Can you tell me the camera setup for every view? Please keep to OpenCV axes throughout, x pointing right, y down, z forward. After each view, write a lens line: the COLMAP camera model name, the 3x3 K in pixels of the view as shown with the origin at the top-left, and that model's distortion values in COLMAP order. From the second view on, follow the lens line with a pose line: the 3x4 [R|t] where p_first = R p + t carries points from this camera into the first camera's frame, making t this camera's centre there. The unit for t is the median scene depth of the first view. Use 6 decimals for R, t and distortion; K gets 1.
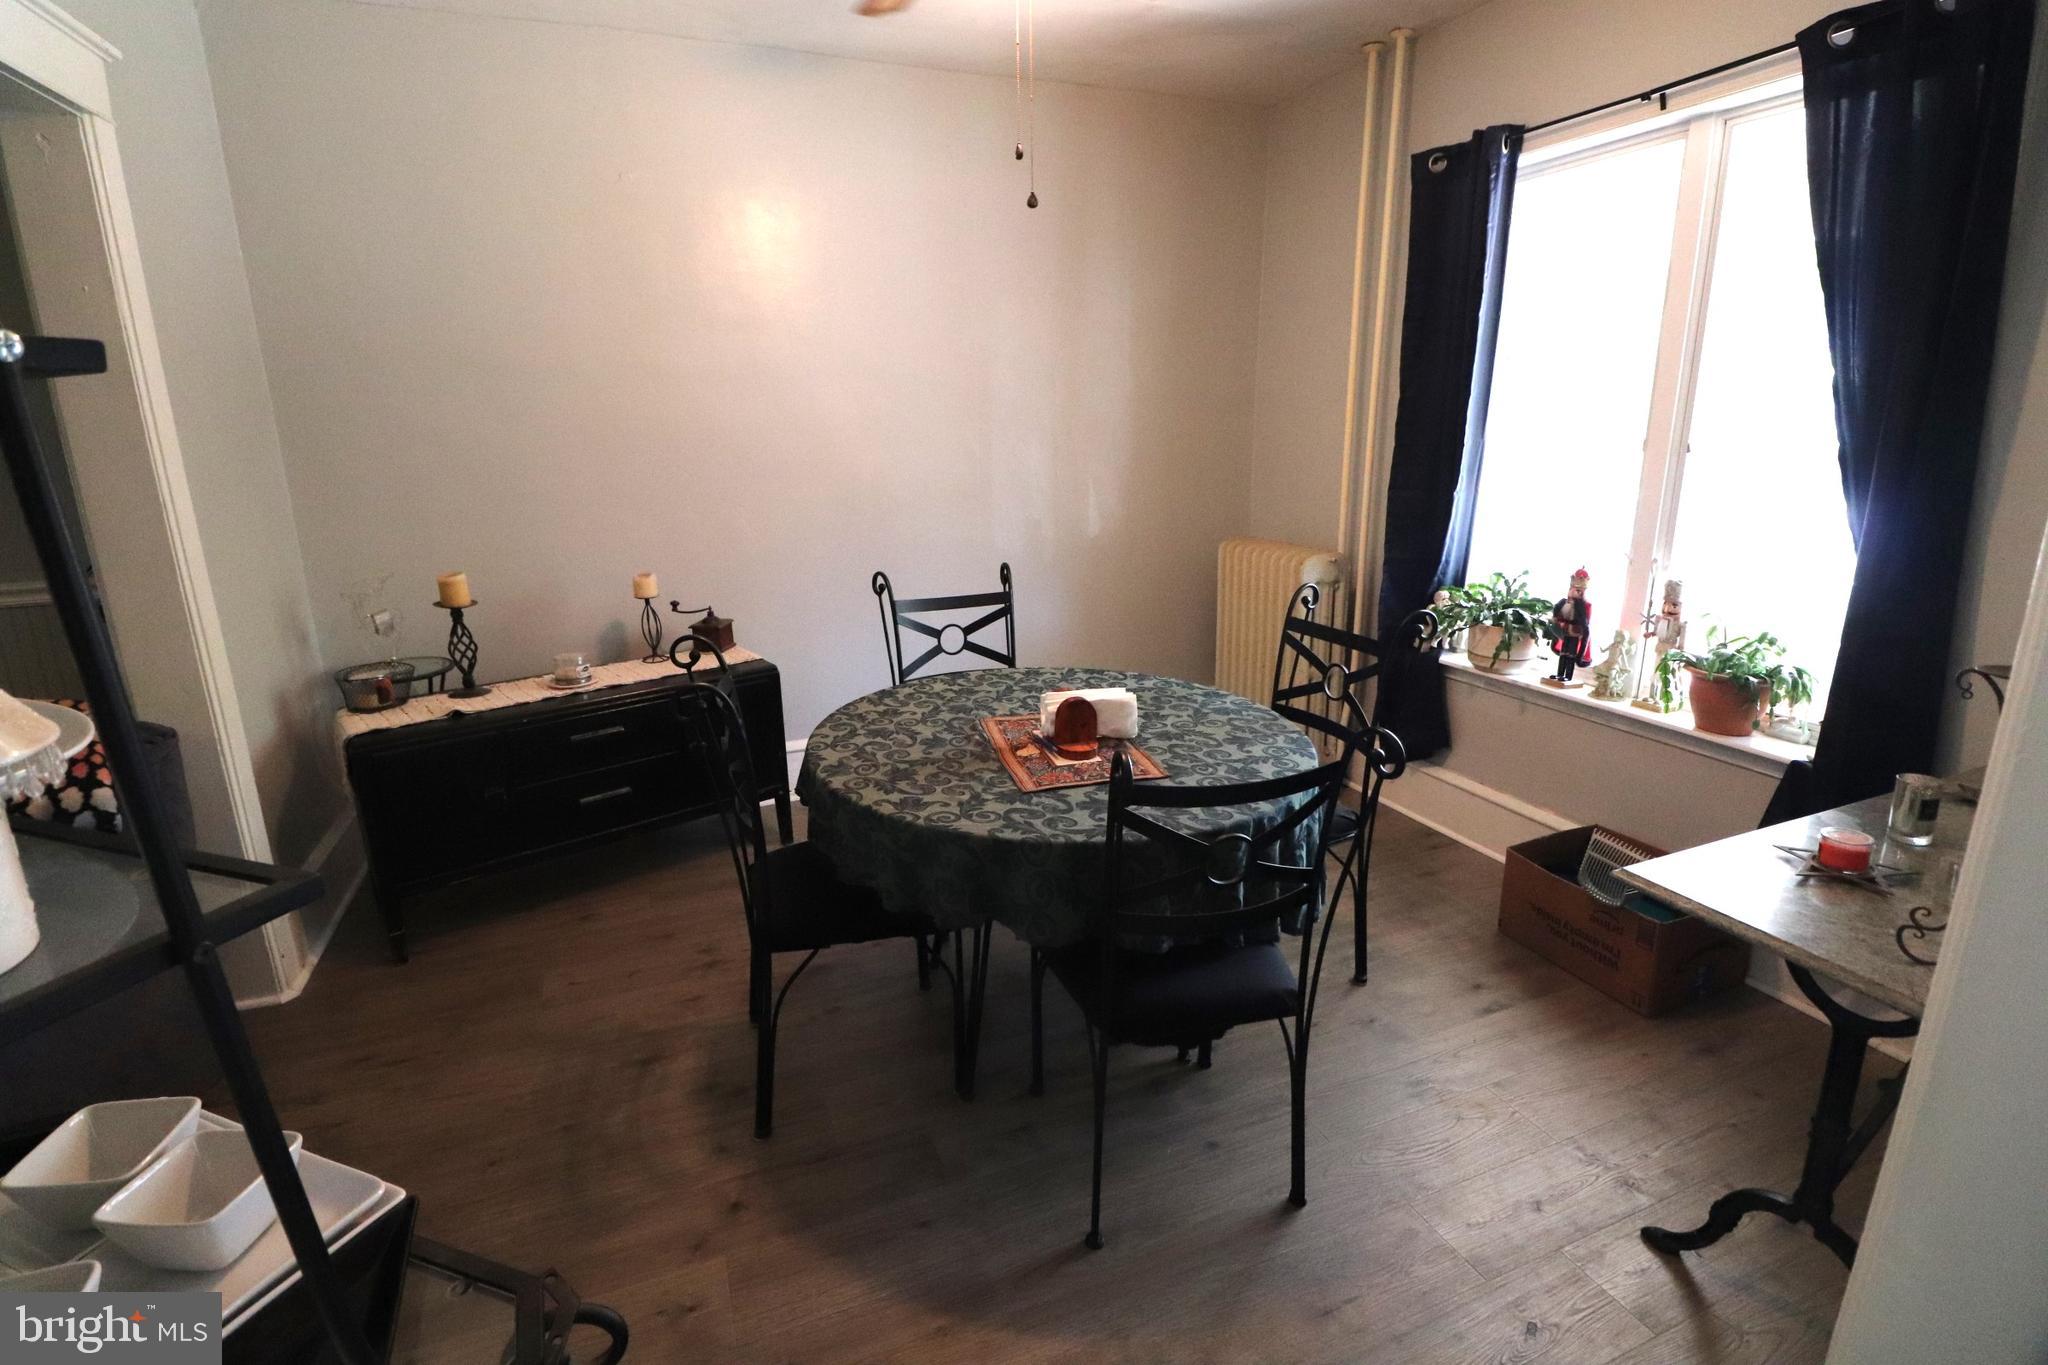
lens RADIAL K [[947.3, 0, 1019.6], [0, 947.3, 656.6], [0, 0, 1]] dist [-0.013167, -0.000584]
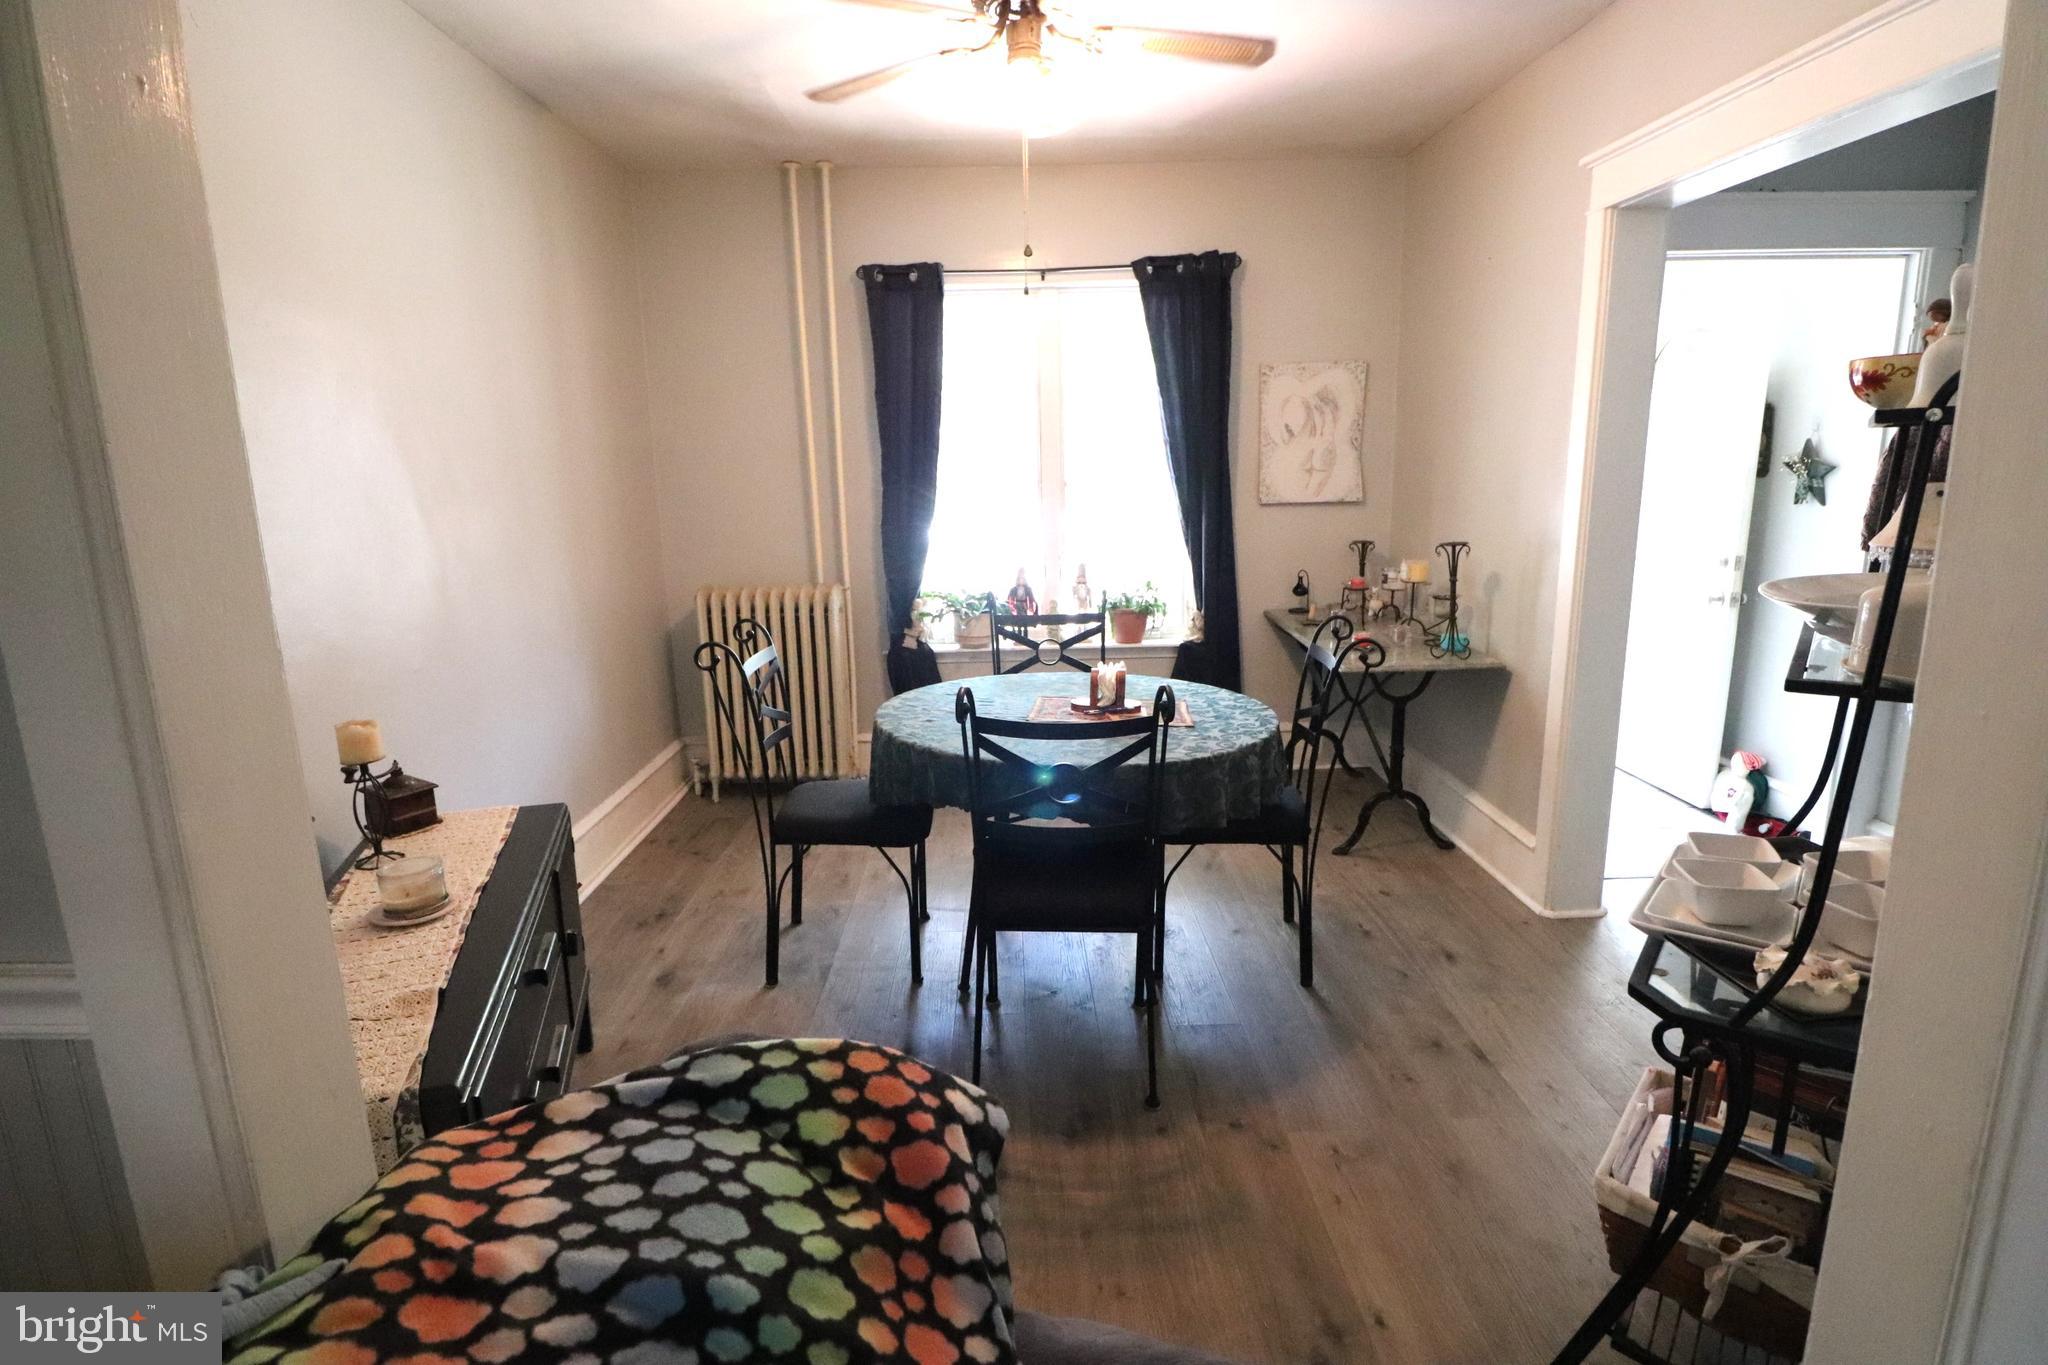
lens RADIAL K [[983.5, 0, 1024.1], [0, 983.5, 659.0], [0, 0, 1]] dist [-0.001979, -0.000097]
pose [[0.366191, -0.181742, 0.912619, -1.242708], [0.246664, 0.964617, 0.093123, -0.131477], [-0.897252, 0.191009, 0.398063, 0.566135]]
